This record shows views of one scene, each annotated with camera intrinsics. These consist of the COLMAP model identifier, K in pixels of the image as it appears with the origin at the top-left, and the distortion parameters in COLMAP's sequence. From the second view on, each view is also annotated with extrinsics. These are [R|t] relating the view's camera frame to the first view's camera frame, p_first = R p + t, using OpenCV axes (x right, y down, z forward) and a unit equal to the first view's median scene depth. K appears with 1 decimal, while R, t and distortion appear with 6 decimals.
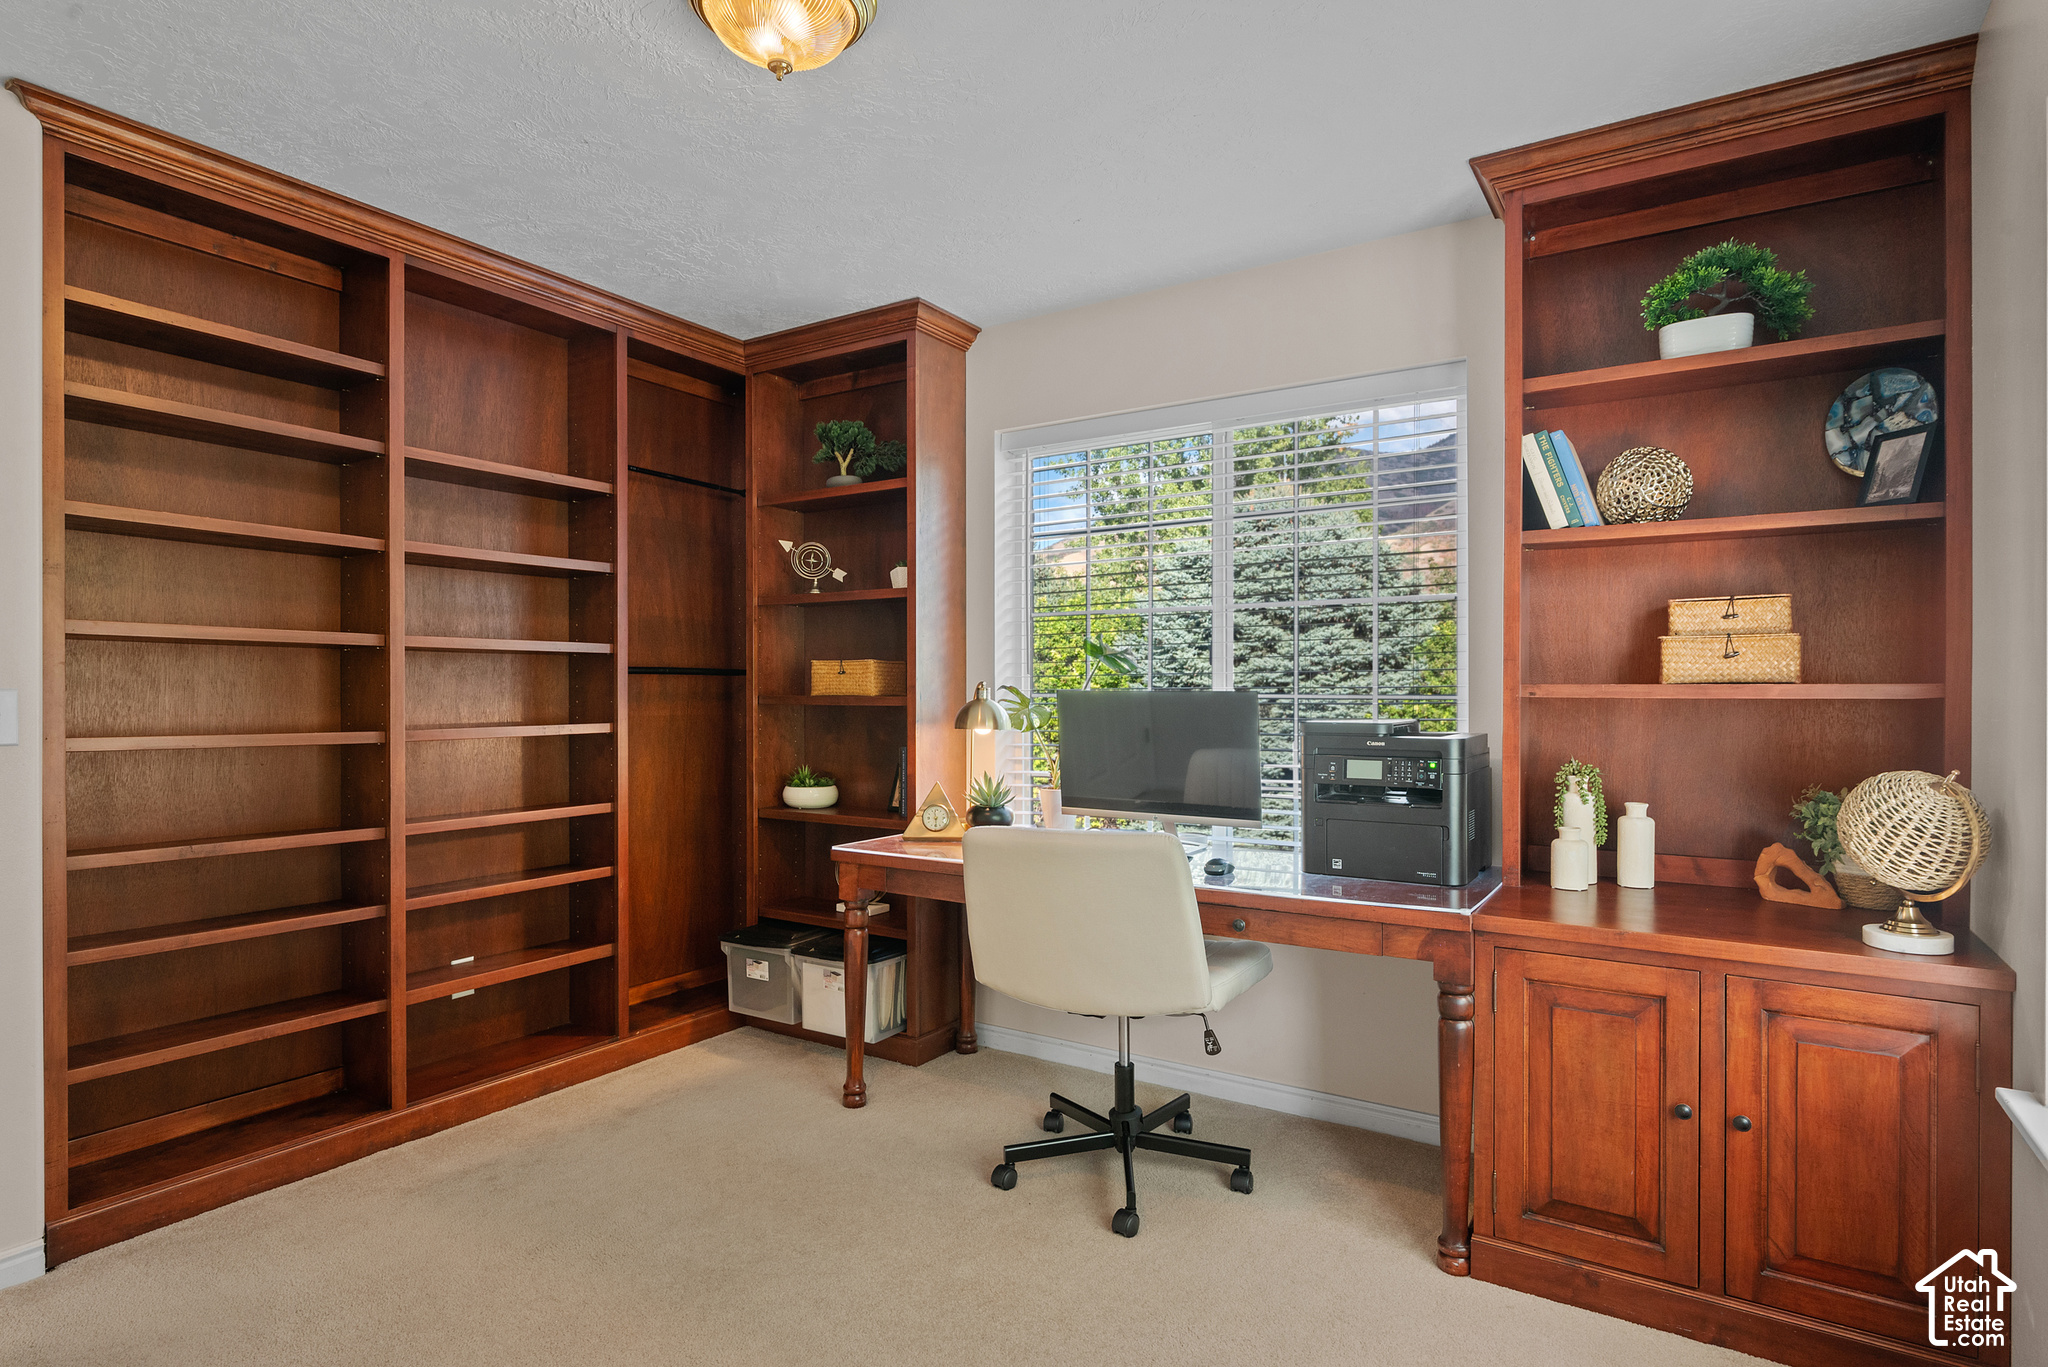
lens RADIAL K [[1078.9, 0, 1024.0], [0, 1078.9, 683.5], [0, 0, 1]] dist [0.001197, 0.000054]
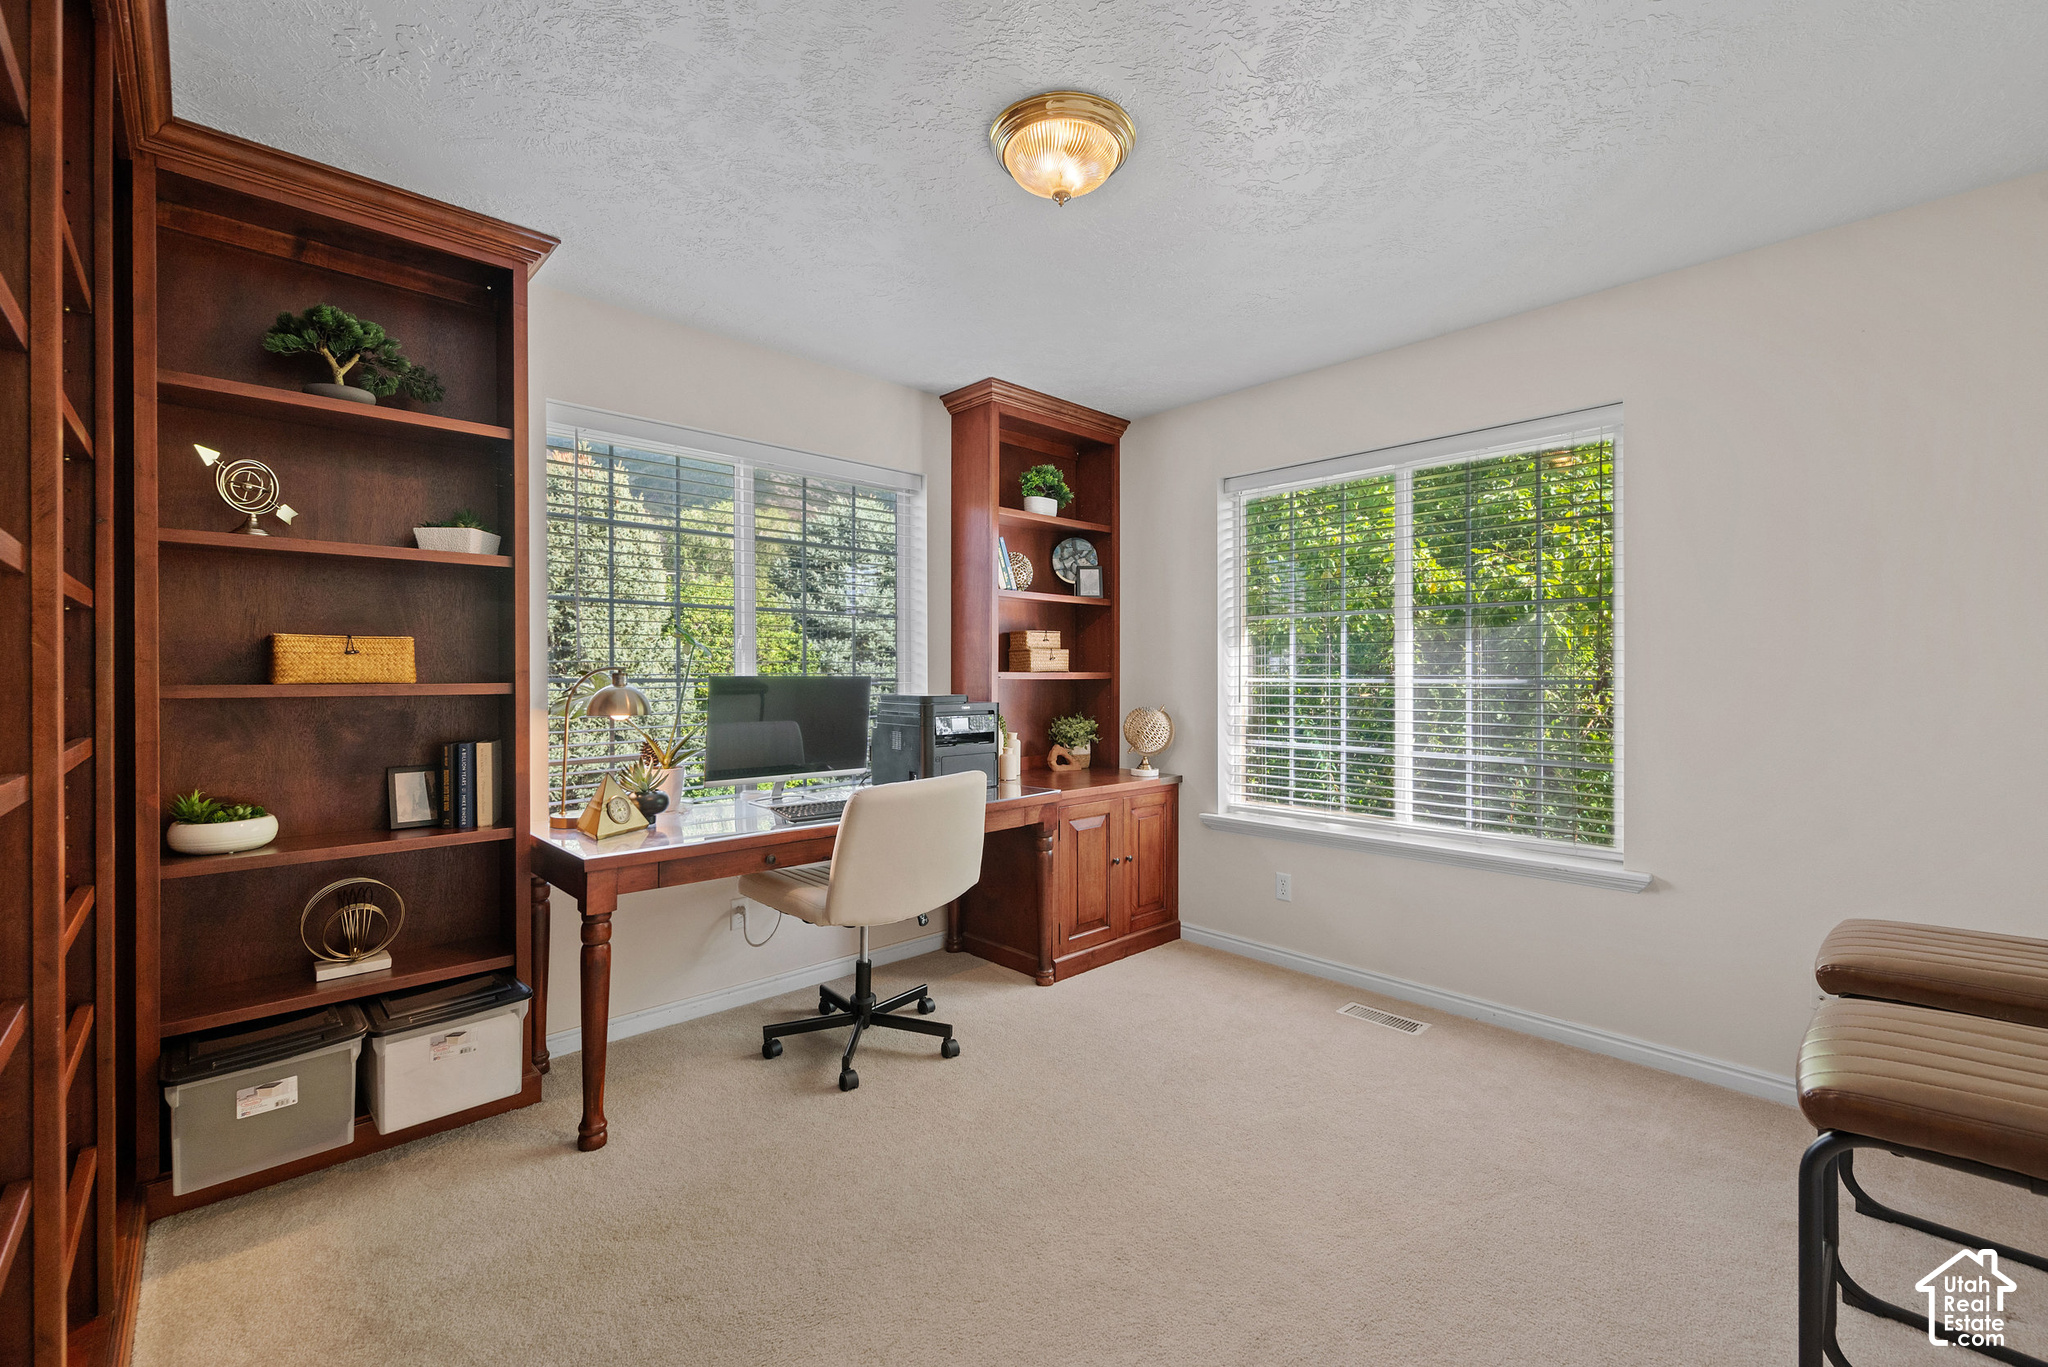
lens RADIAL K [[854.1, 0, 1022.6], [0, 854.1, 675.3], [0, 0, 1]] dist [-0.000078, 0.000054]
pose [[0.236535, 0.005990, 0.971604, -0.853072], [0.004963, 0.999961, -0.007373, 0.016671], [-0.971610, 0.006566, 0.236496, 0.558740]]
